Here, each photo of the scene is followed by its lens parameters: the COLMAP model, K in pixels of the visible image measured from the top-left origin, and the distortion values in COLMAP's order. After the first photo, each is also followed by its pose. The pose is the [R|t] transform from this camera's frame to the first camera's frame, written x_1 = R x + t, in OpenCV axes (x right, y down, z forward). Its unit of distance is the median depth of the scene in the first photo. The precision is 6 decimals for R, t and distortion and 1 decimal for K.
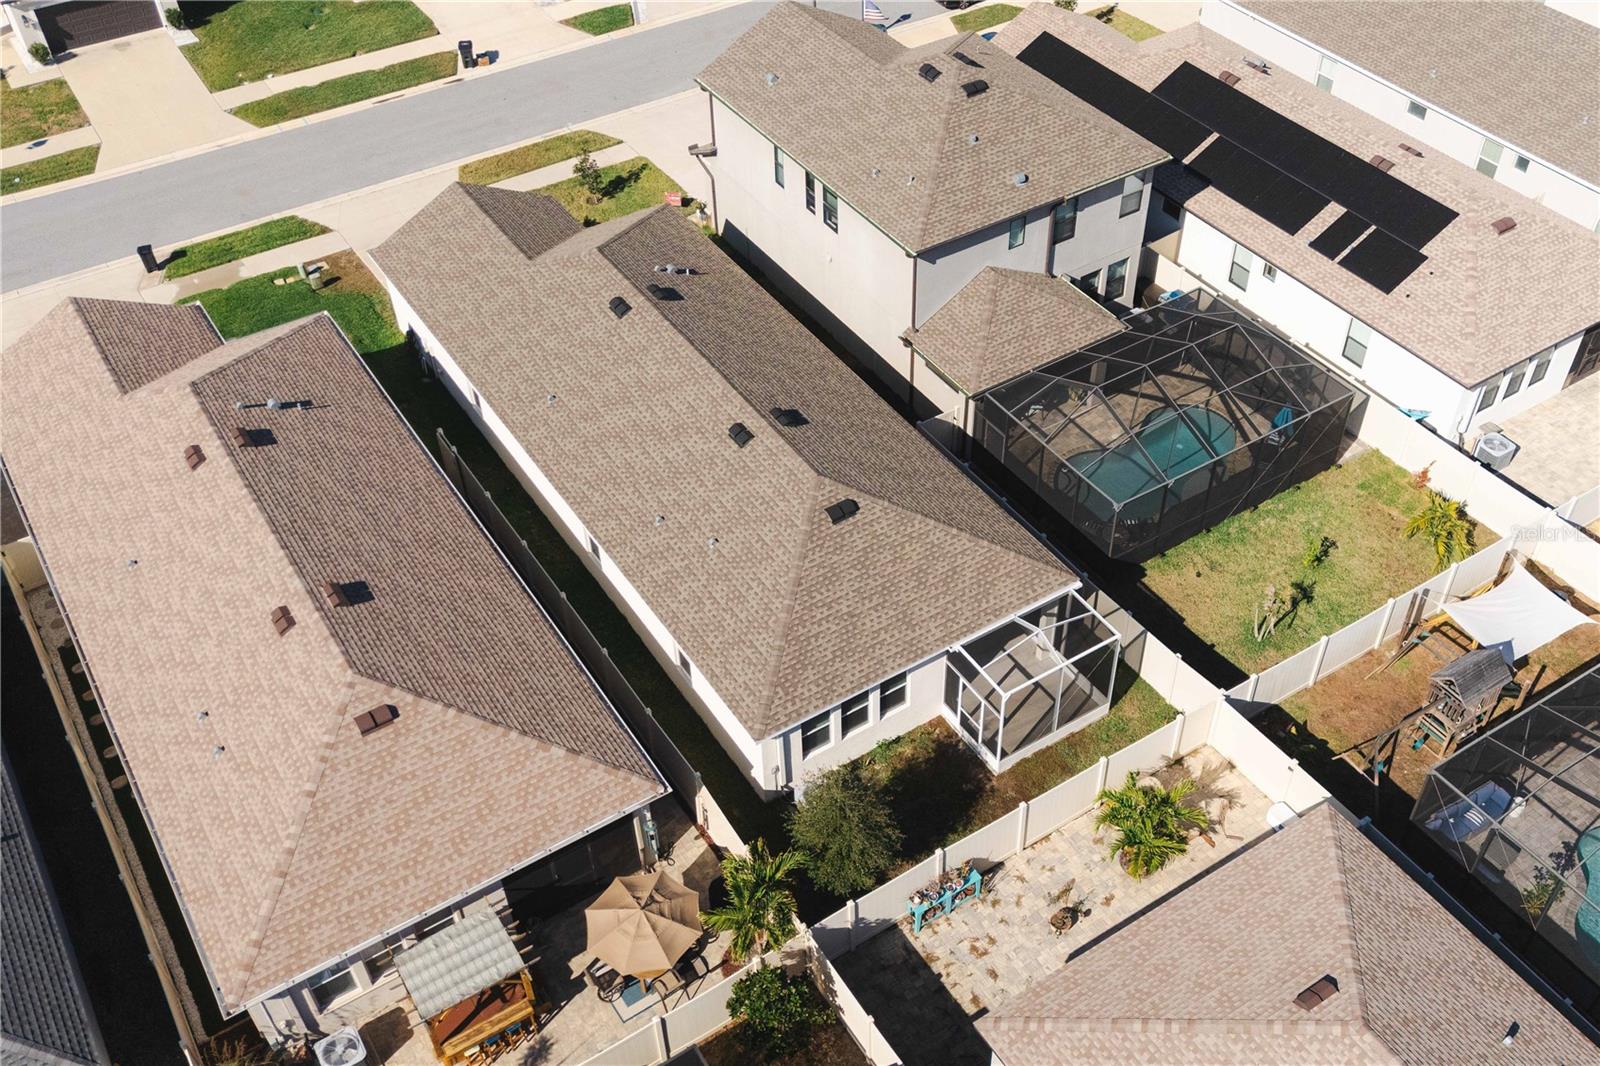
lens RADIAL K [[1534.0, 0, 834.4], [0, 1534.0, 531.0], [0, 0, 1]] dist [0.045881, -0.004026]
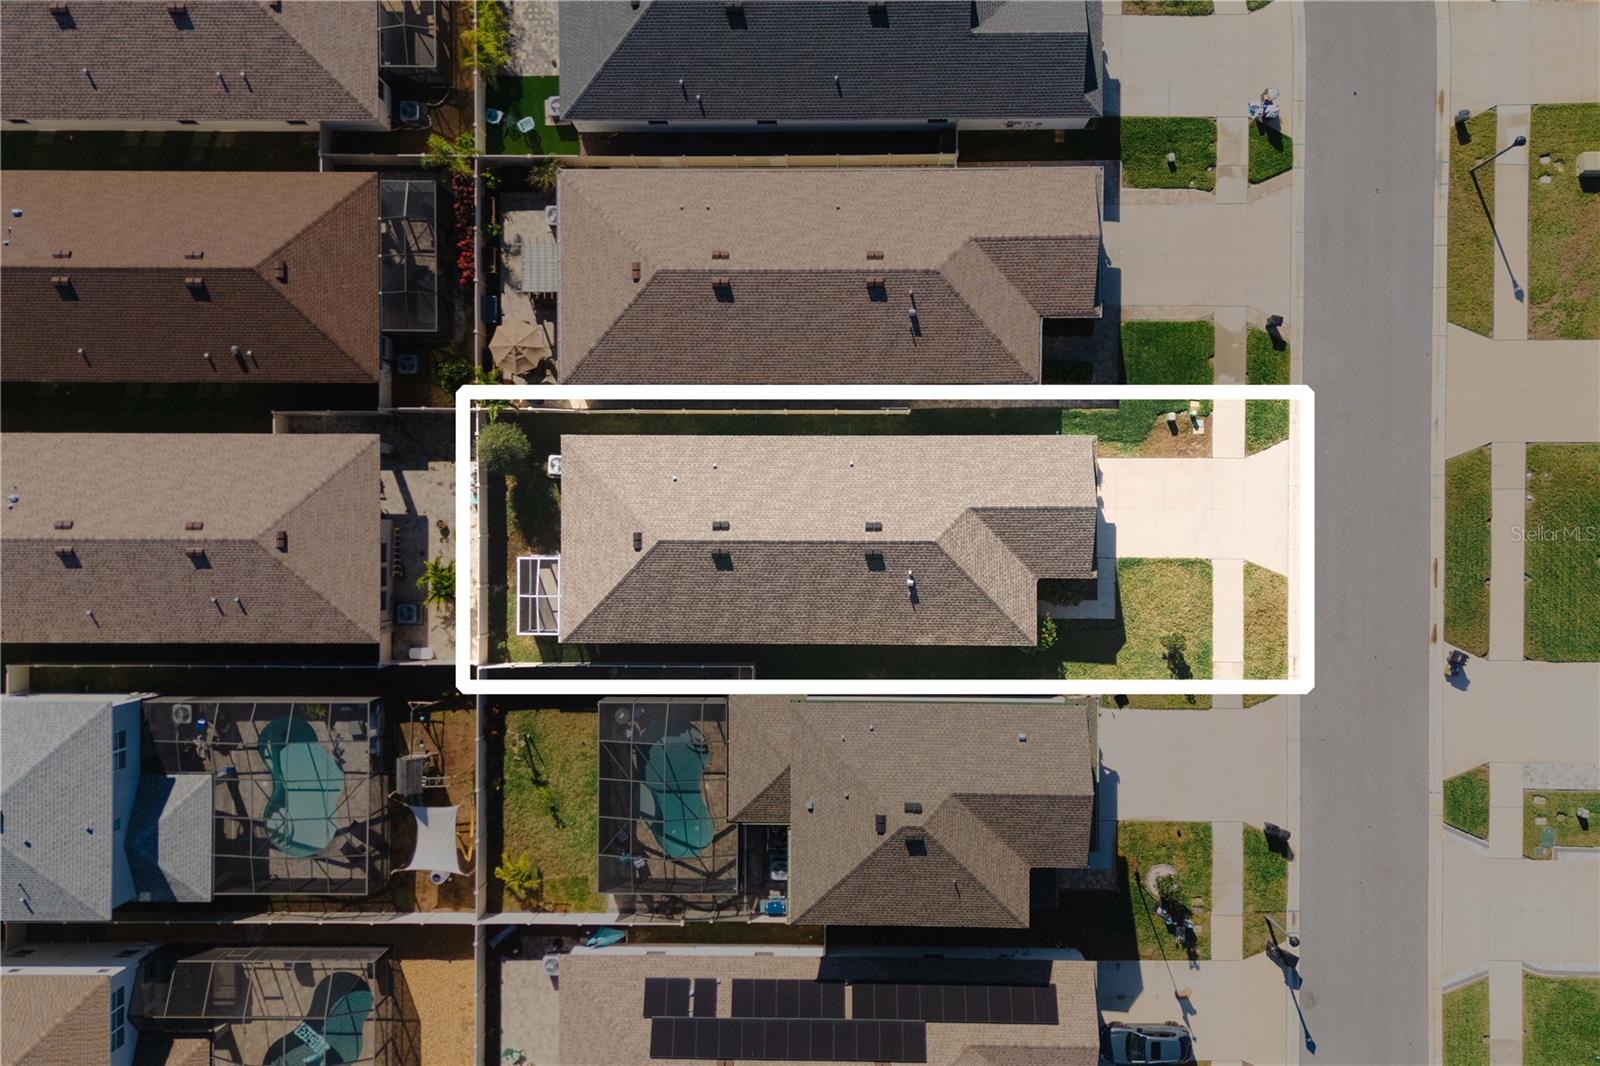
lens RADIAL K [[1534.0, 0, 834.4], [0, 1534.0, 531.0], [0, 0, 1]] dist [0.045881, -0.004026]
pose [[-0.546731, 0.836614, 0.034093, -0.192512], [-0.551997, -0.390751, 0.736622, -1.451563], [0.629590, 0.383915, 0.675445, -0.077817]]
